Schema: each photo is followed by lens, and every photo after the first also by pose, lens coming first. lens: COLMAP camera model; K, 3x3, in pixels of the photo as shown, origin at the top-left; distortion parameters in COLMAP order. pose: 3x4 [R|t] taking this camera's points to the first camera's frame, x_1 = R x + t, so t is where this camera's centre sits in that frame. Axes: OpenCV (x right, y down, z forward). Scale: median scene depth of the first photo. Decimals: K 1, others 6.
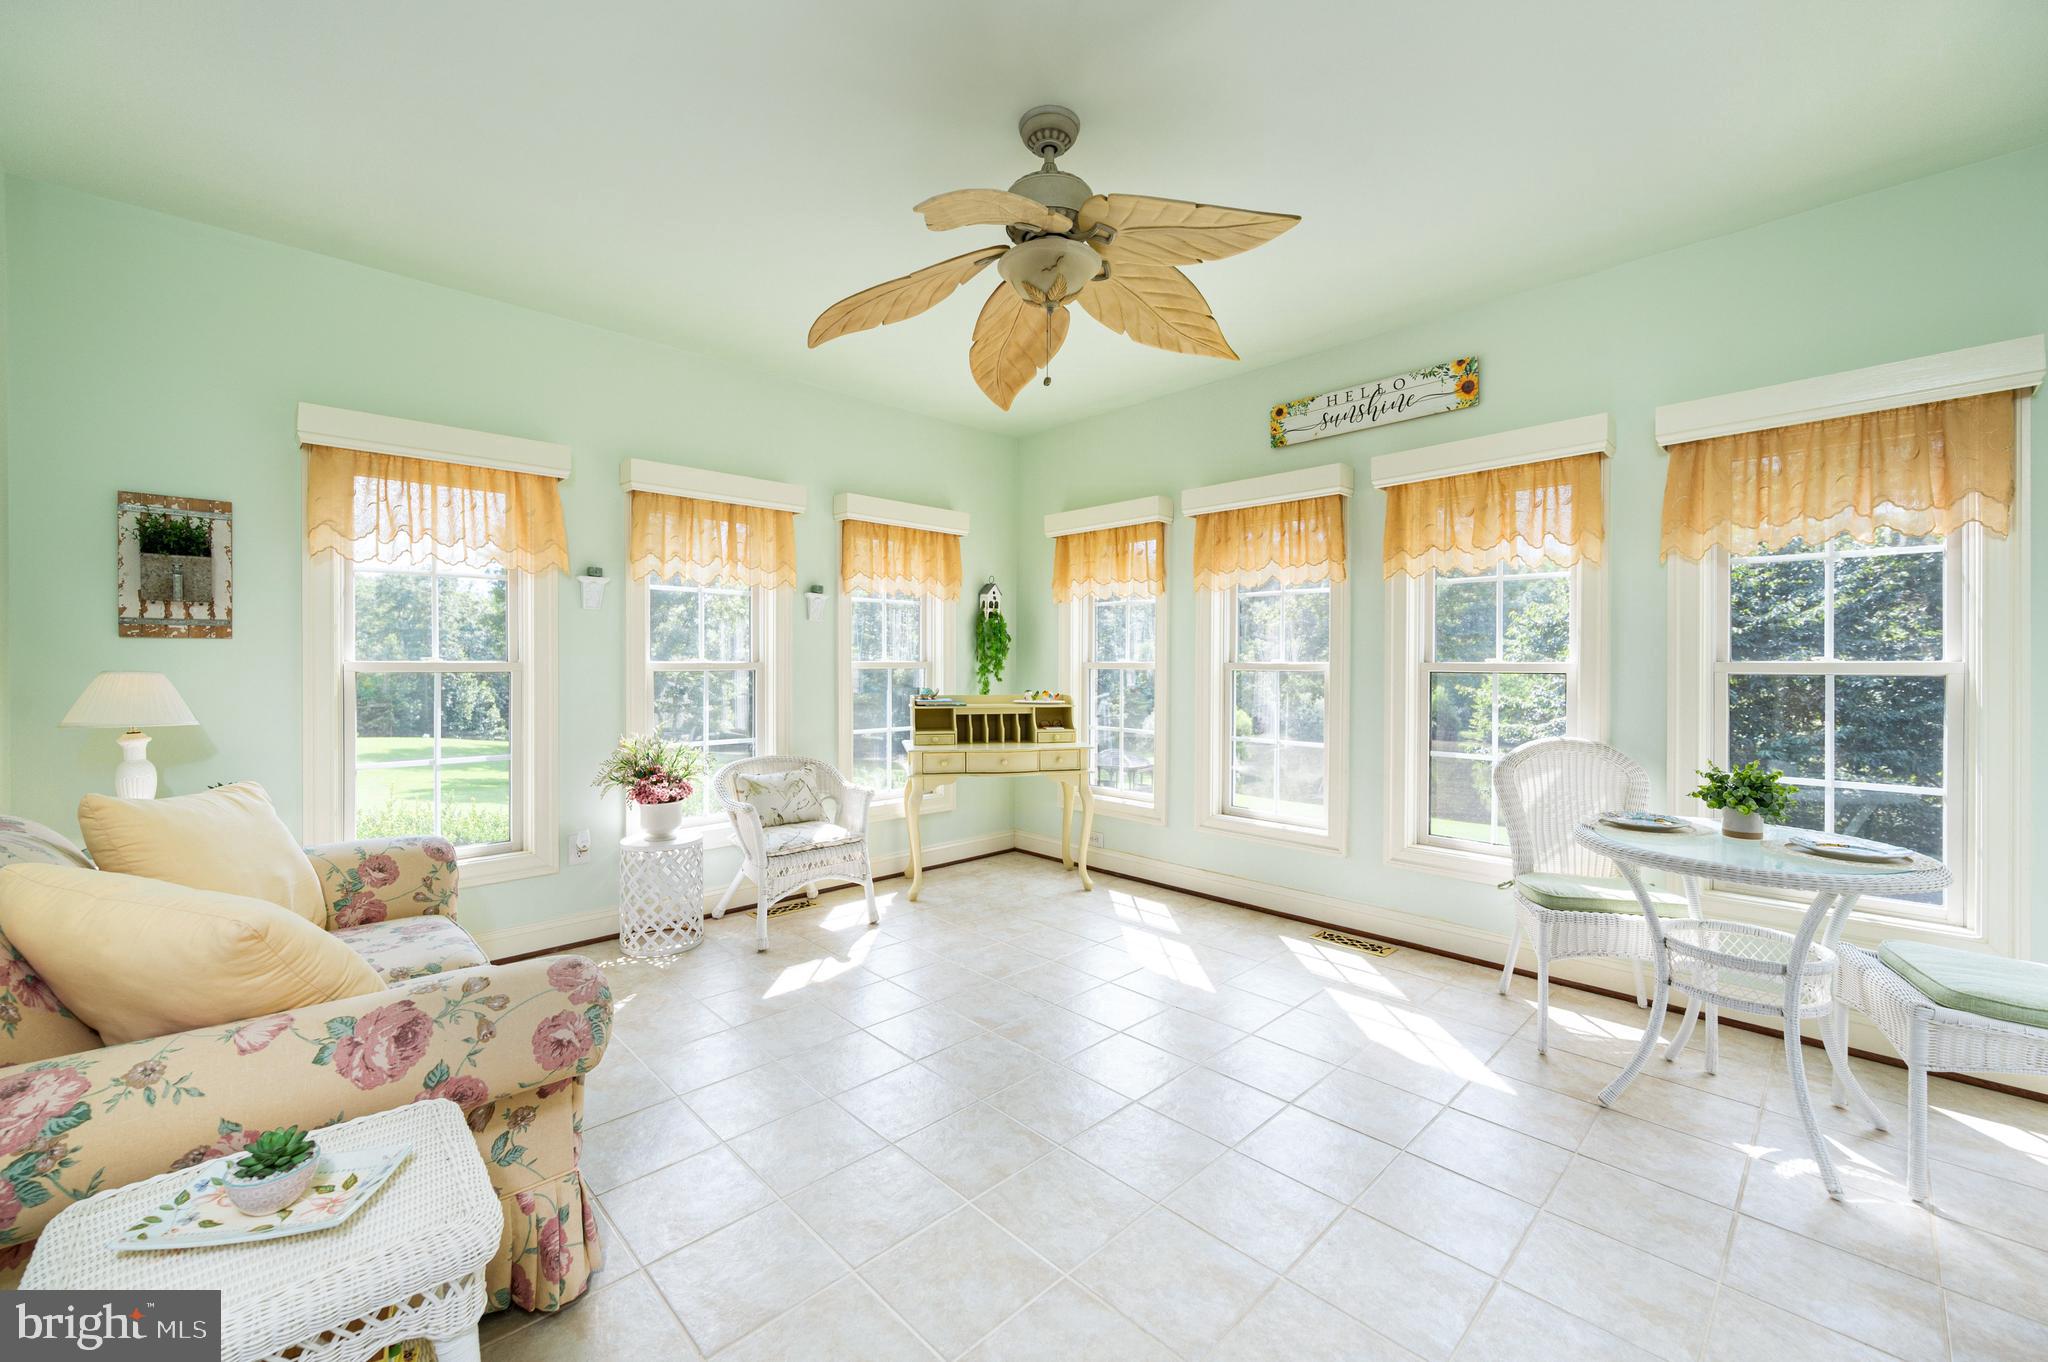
lens RADIAL K [[810.3, 0, 1025.5], [0, 810.3, 663.7], [0, 0, 1]] dist [-0.001487, 0.000003]
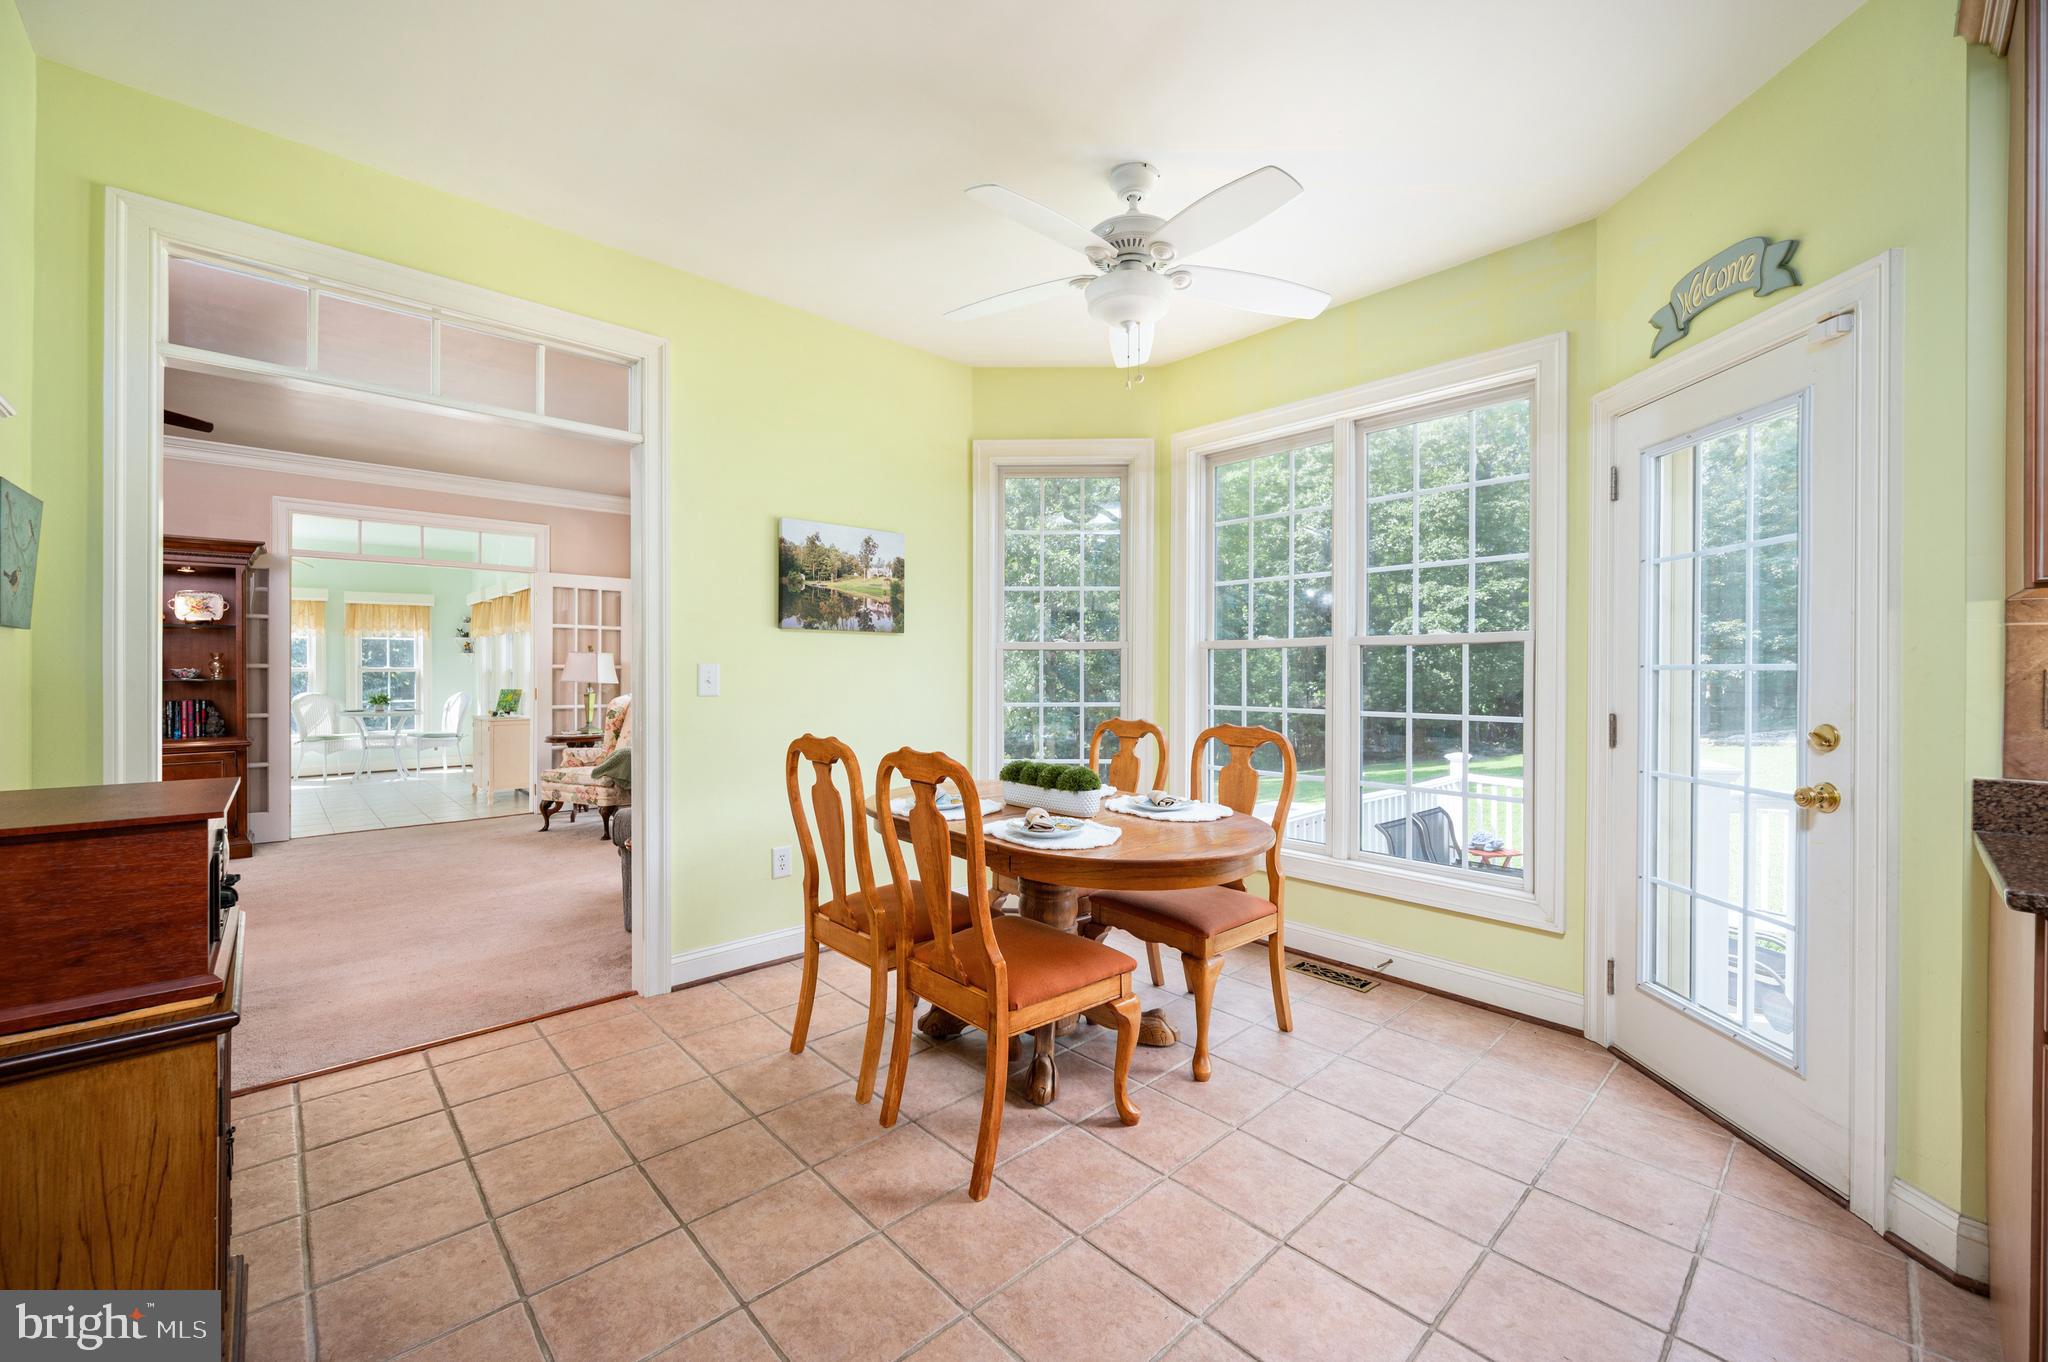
lens RADIAL K [[810.3, 0, 1024.1], [0, 810.3, 669.2], [0, 0, 1]] dist [-0.001487, 0.000003]
pose [[0.013123, 0.000603, 0.999914, -1.955861], [-0.001867, 0.999998, -0.000578, -0.000255], [-0.999912, -0.001859, 0.013124, -1.429671]]
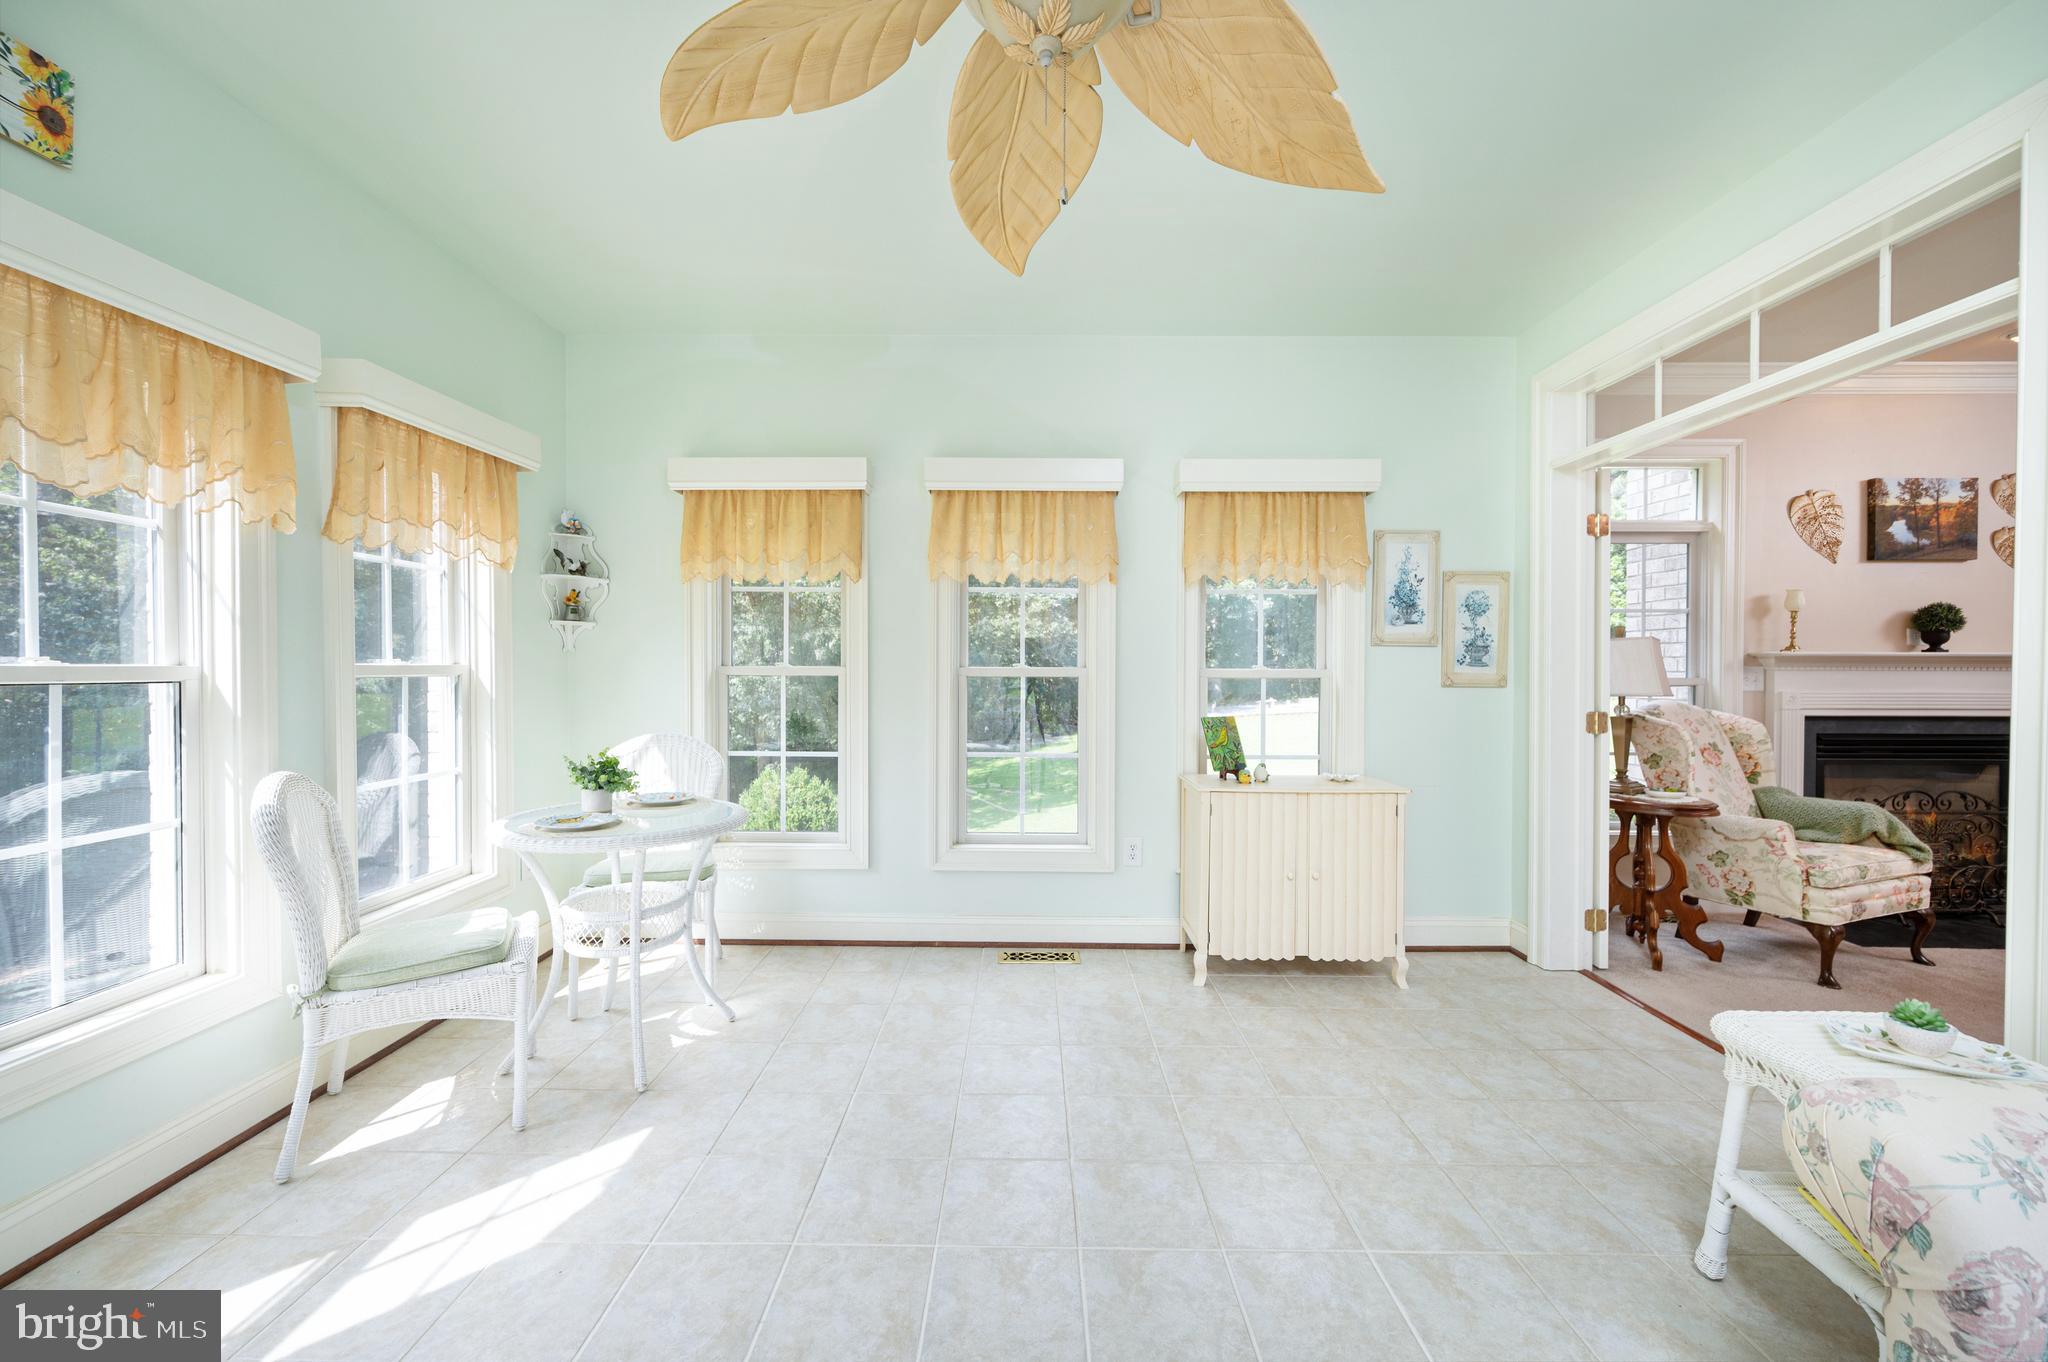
lens RADIAL K [[810.3, 0, 1040.2], [0, 810.3, 673.2], [0, 0, 1]] dist [-0.001487, 0.000003]
pose [[-0.712087, -0.009894, 0.702021, -0.232401], [-0.003333, 0.999937, 0.010712, -0.004962], [-0.702083, 0.005288, -0.712075, 0.870029]]
